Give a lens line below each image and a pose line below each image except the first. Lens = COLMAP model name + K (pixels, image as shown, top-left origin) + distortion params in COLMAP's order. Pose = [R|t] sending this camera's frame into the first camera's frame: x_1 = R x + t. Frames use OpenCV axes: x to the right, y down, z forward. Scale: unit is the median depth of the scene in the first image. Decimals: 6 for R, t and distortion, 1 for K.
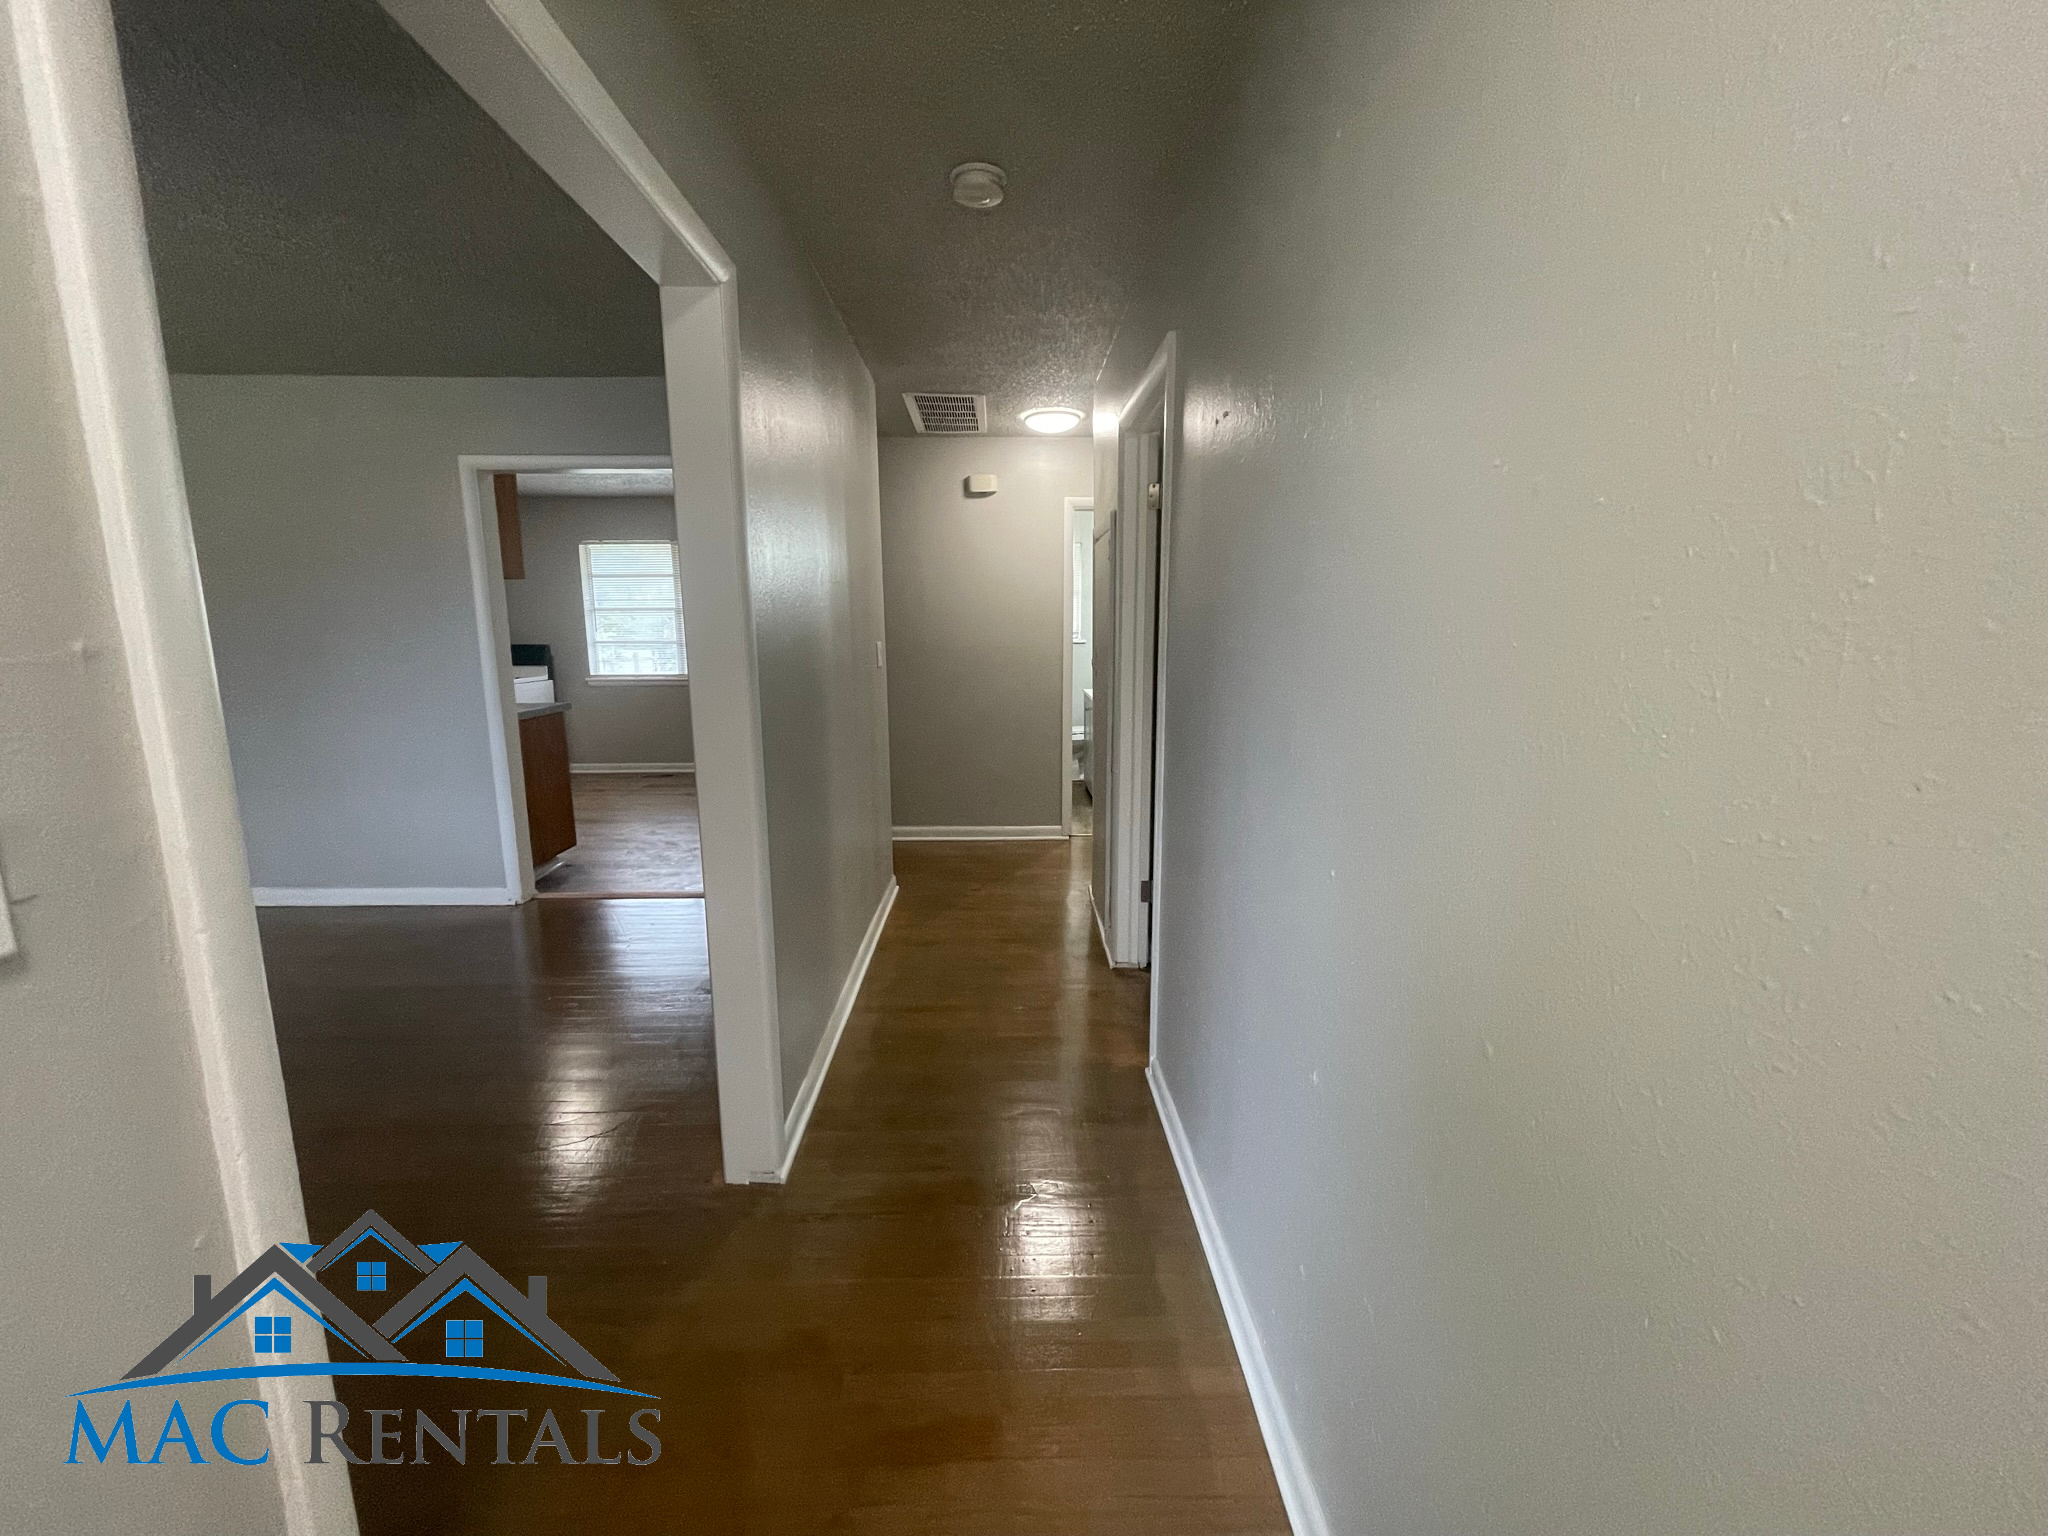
lens RADIAL K [[815.6, 0, 1024.0], [0, 815.6, 768.0], [0, 0, 1]] dist [-0.015711, -0.000030]
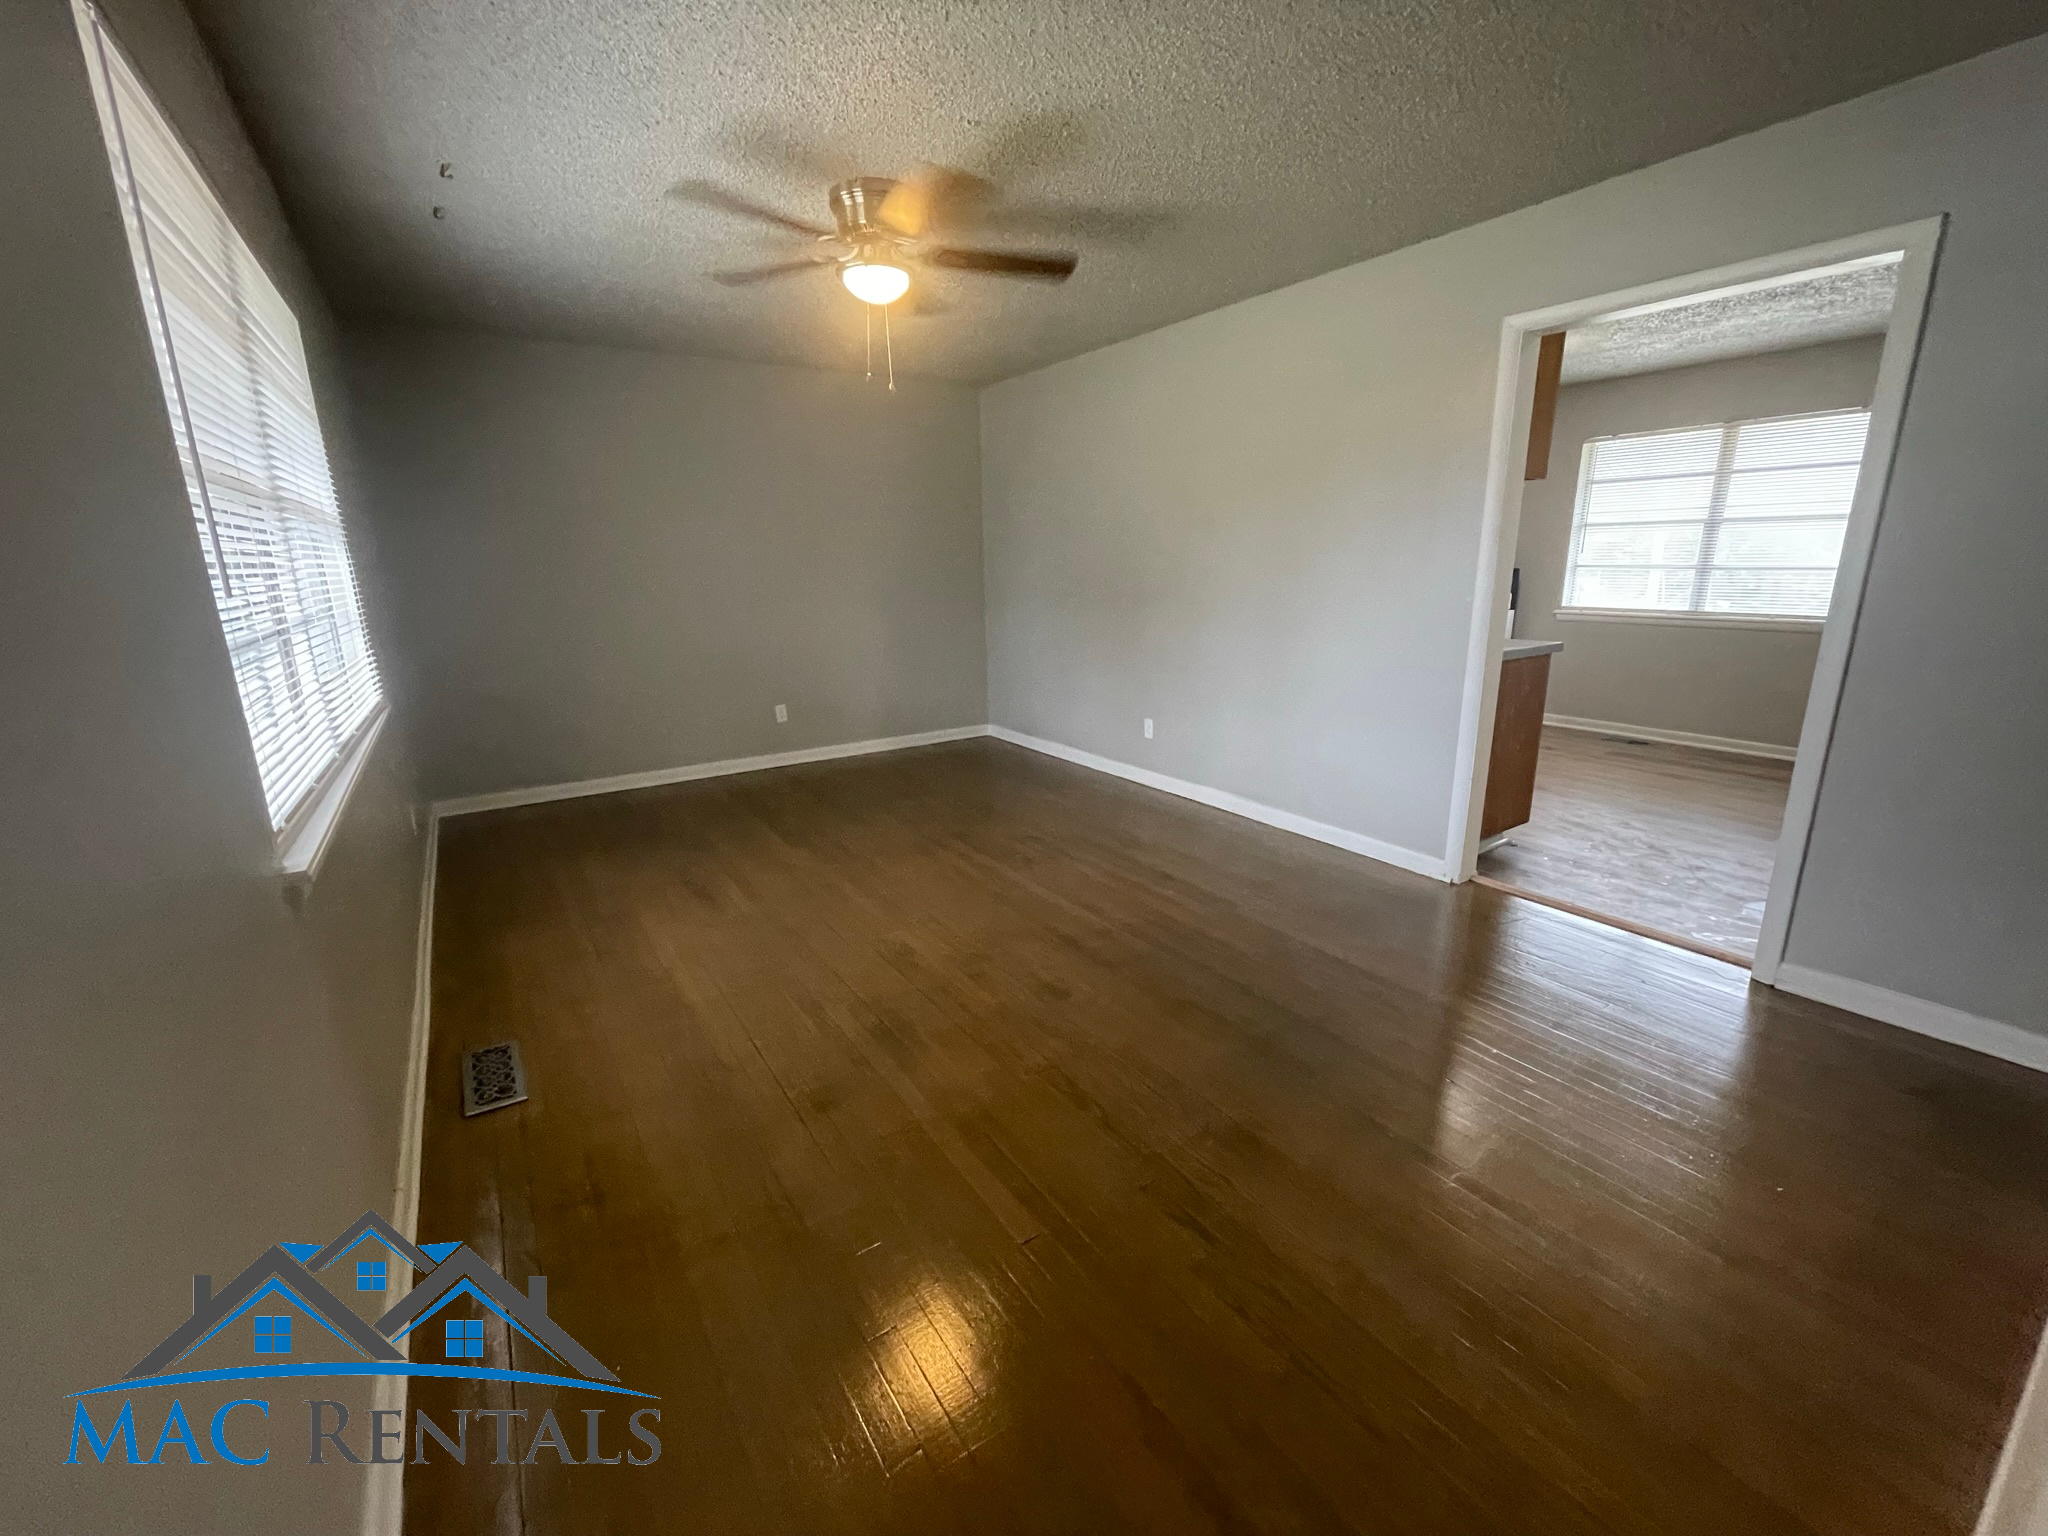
lens RADIAL K [[815.6, 0, 1024.0], [0, 815.6, 768.0], [0, 0, 1]] dist [-0.015711, -0.000030]
pose [[0.524088, 0.202033, -0.827354, -0.176992], [-0.131493, 0.979002, 0.155770, -0.016853], [0.841452, 0.027155, 0.539650, 0.167329]]
